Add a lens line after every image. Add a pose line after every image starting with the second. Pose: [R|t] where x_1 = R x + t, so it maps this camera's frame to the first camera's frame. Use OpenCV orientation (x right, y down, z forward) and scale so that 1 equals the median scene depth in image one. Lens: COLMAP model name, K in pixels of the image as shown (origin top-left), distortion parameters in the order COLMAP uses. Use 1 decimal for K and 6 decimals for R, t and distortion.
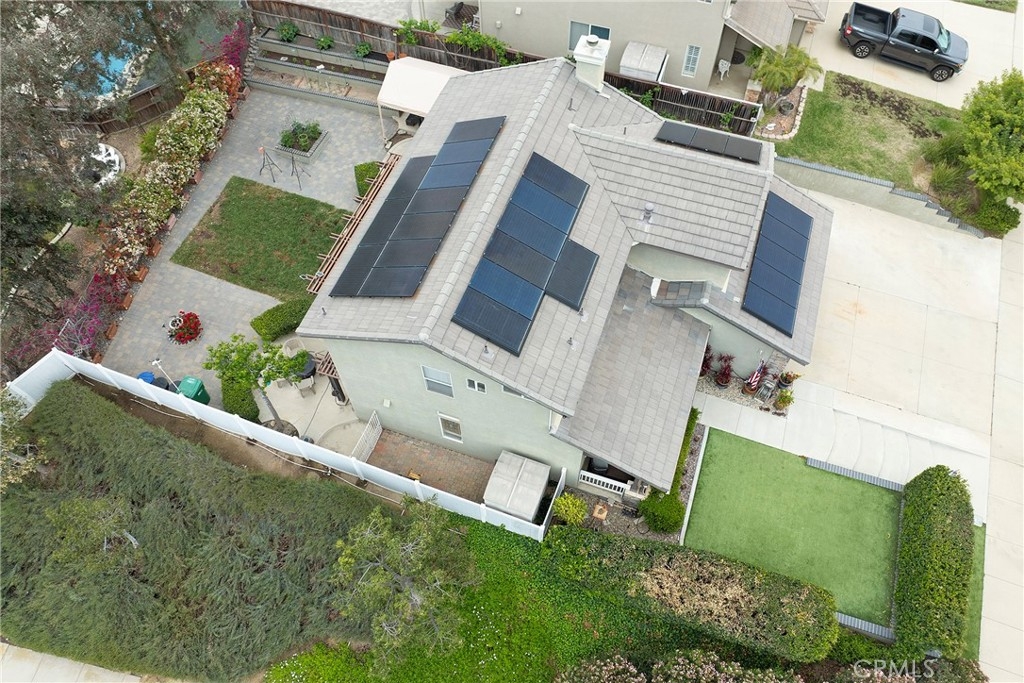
lens RADIAL K [[731.2, 0, 514.2], [0, 731.2, 346.8], [0, 0, 1]] dist [-0.040053, 0.003378]
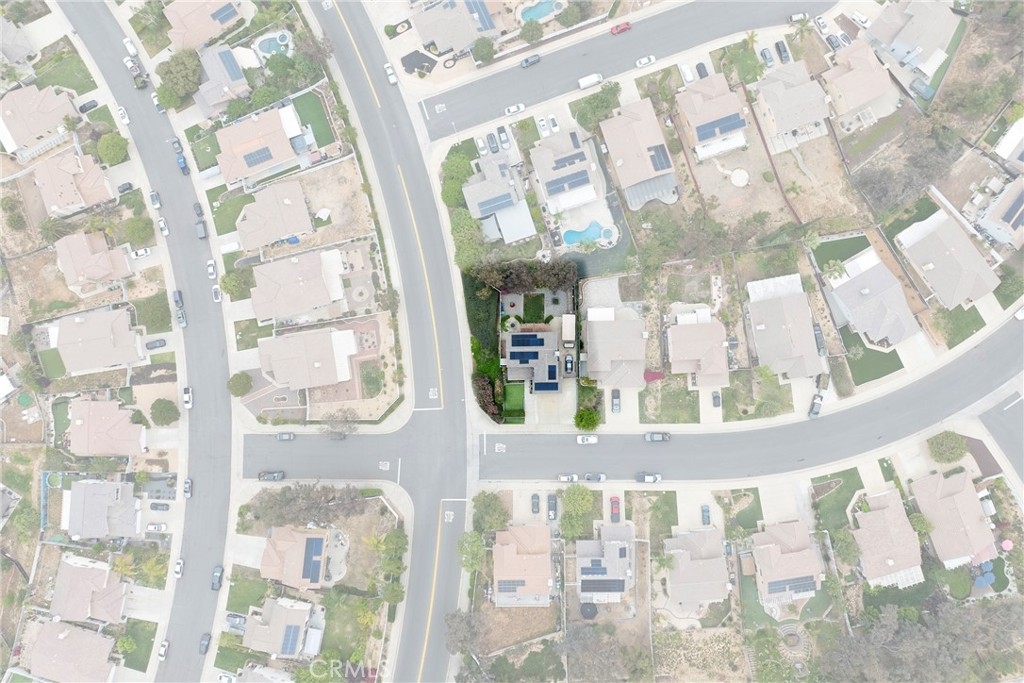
lens RADIAL K [[731.2, 0, 514.2], [0, 731.2, 346.8], [0, 0, 1]] dist [-0.040053, 0.003378]
pose [[0.340819, 0.939886, -0.021371, 0.051144], [-0.799130, 0.301603, 0.520025, -3.731712], [0.495210, -0.160156, 0.853883, -5.206408]]
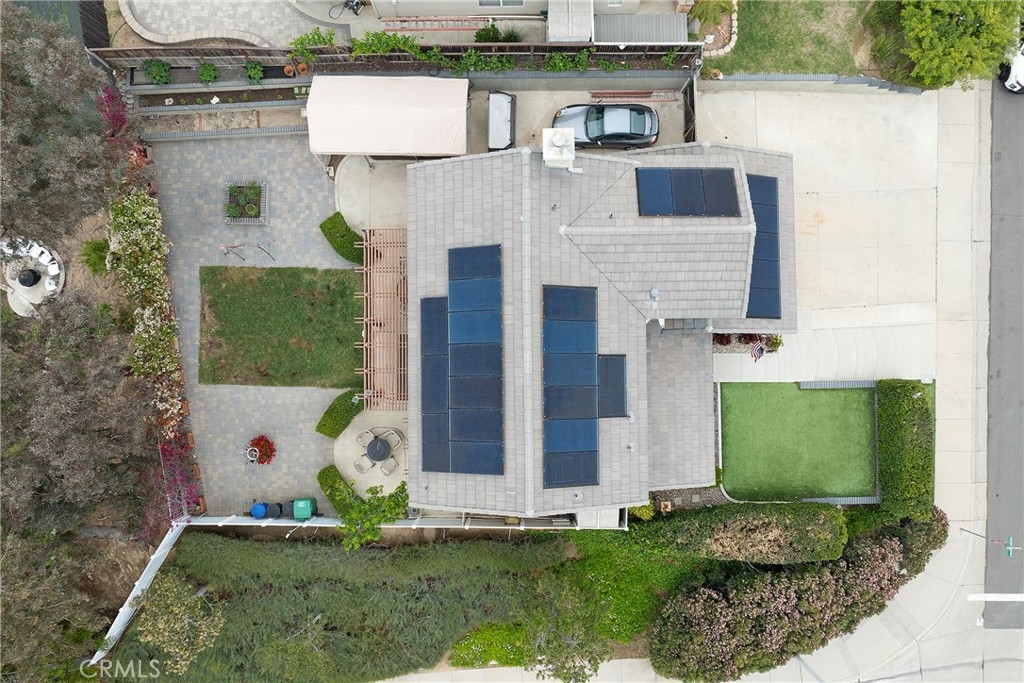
lens RADIAL K [[731.2, 0, 514.2], [0, 731.2, 346.8], [0, 0, 1]] dist [-0.040053, 0.003378]
pose [[0.940199, -0.340351, 0.013666, -0.052689], [0.290092, 0.821097, 0.491575, -0.662179], [-0.178529, -0.458214, 0.870728, 0.033449]]
